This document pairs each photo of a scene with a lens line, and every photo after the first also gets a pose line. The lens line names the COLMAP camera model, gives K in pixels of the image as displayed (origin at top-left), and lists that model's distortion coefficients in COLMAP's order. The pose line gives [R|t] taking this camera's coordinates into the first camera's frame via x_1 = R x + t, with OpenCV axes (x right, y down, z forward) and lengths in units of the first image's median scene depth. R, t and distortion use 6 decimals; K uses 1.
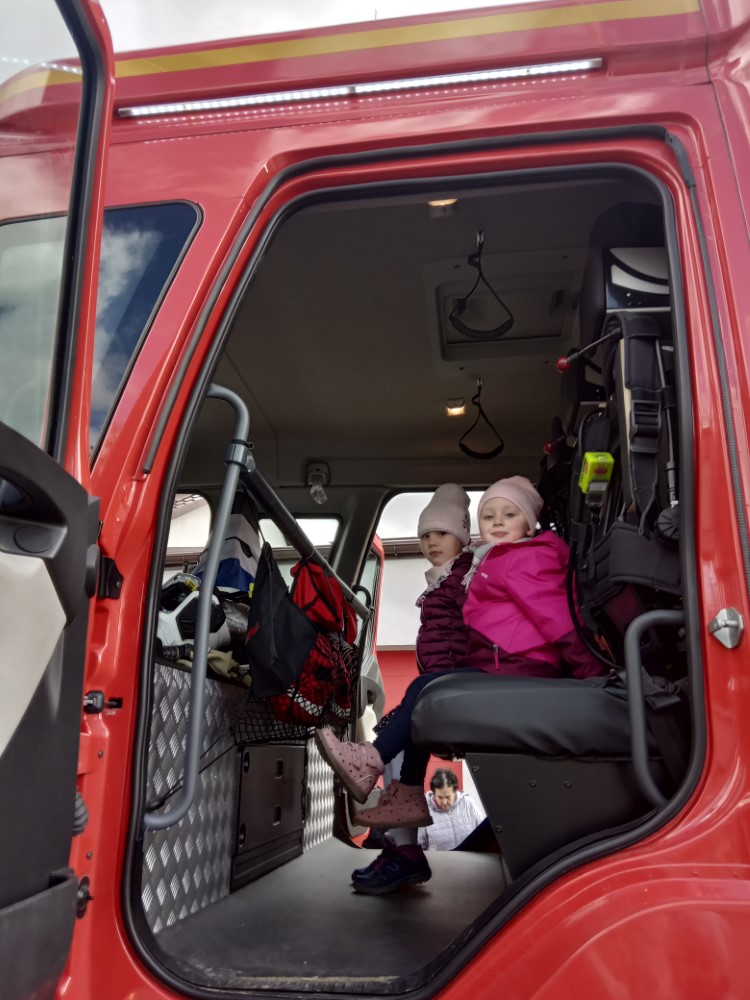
lens RADIAL K [[804.9, 0, 372.9], [0, 804.9, 490.8], [0, 0, 1]] dist [0.070409, -0.094211]
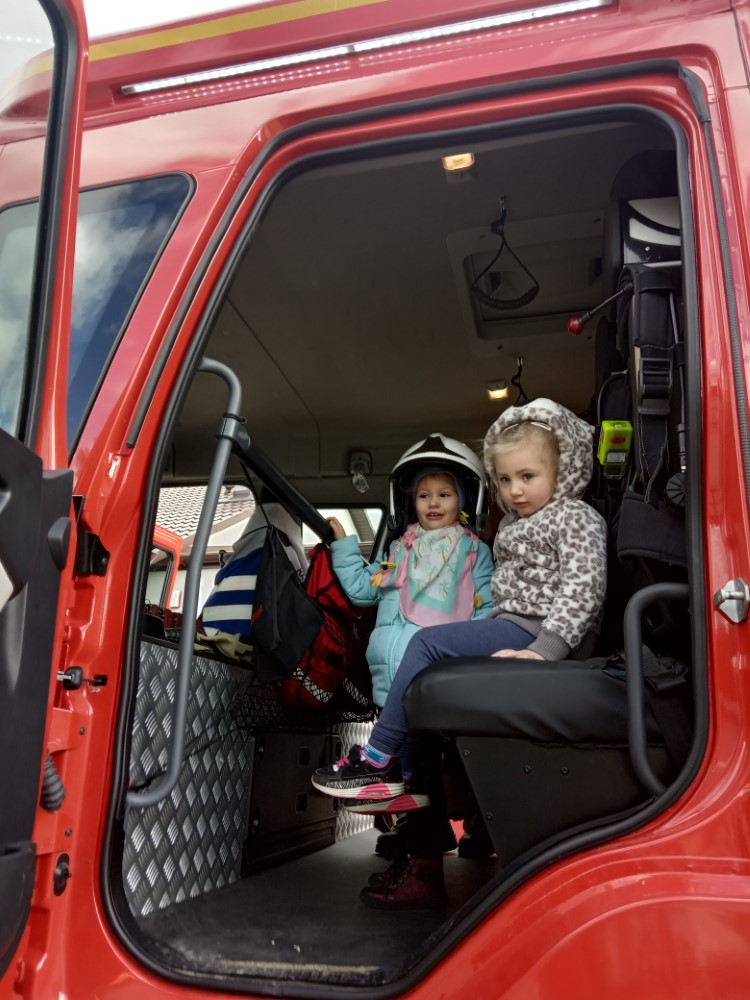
lens RADIAL K [[805.2, 0, 375.0], [0, 805.2, 500.0], [0, 0, 1]] dist [0.120617, -0.174670]
pose [[0.995199, -0.013239, -0.096969, 0.106546], [0.014382, 0.999835, 0.011094, 0.033613], [0.096806, -0.012435, 0.995226, 0.043468]]
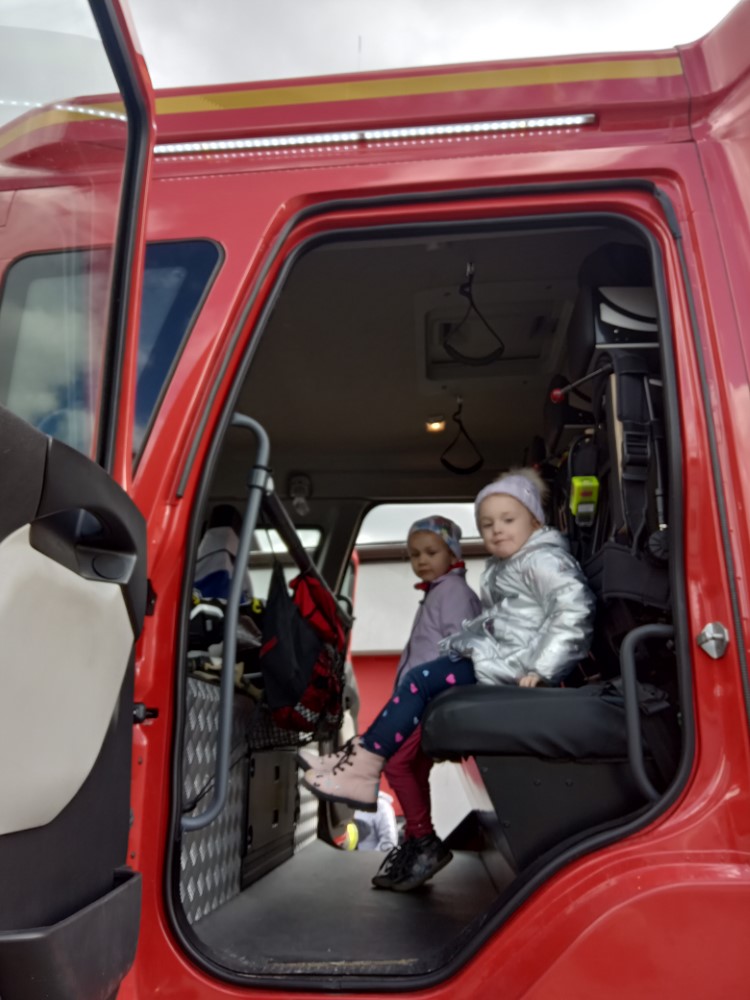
lens RADIAL K [[809.8, 0, 369.8], [0, 809.8, 497.5], [0, 0, 1]] dist [0.071793, -0.118858]
pose [[0.998590, 0.002434, 0.053022, -0.081421], [-0.002659, 0.999988, 0.004173, -0.026482], [-0.053012, -0.004309, 0.998585, -0.081771]]
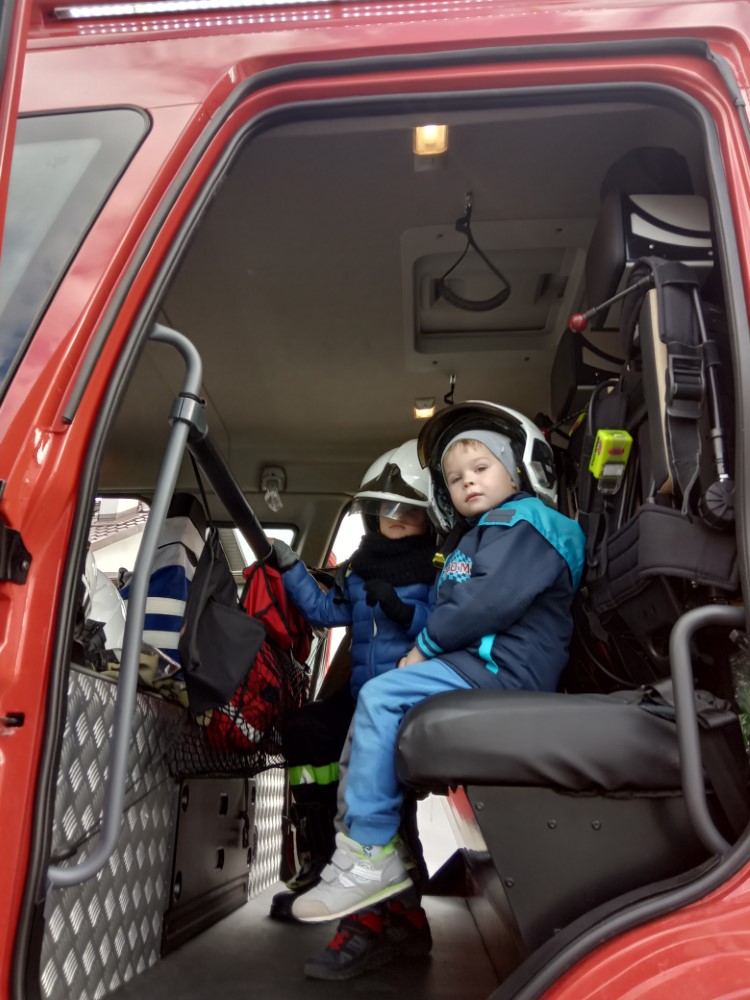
lens RADIAL K [[797.5, 0, 371.3], [0, 797.5, 499.4], [0, 0, 1]] dist [0.078200, -0.105955]
pose [[0.997696, 0.022686, 0.063933, -0.033666], [-0.020750, 0.999310, -0.030793, 0.066487], [-0.064587, 0.029395, 0.997479, 0.200891]]
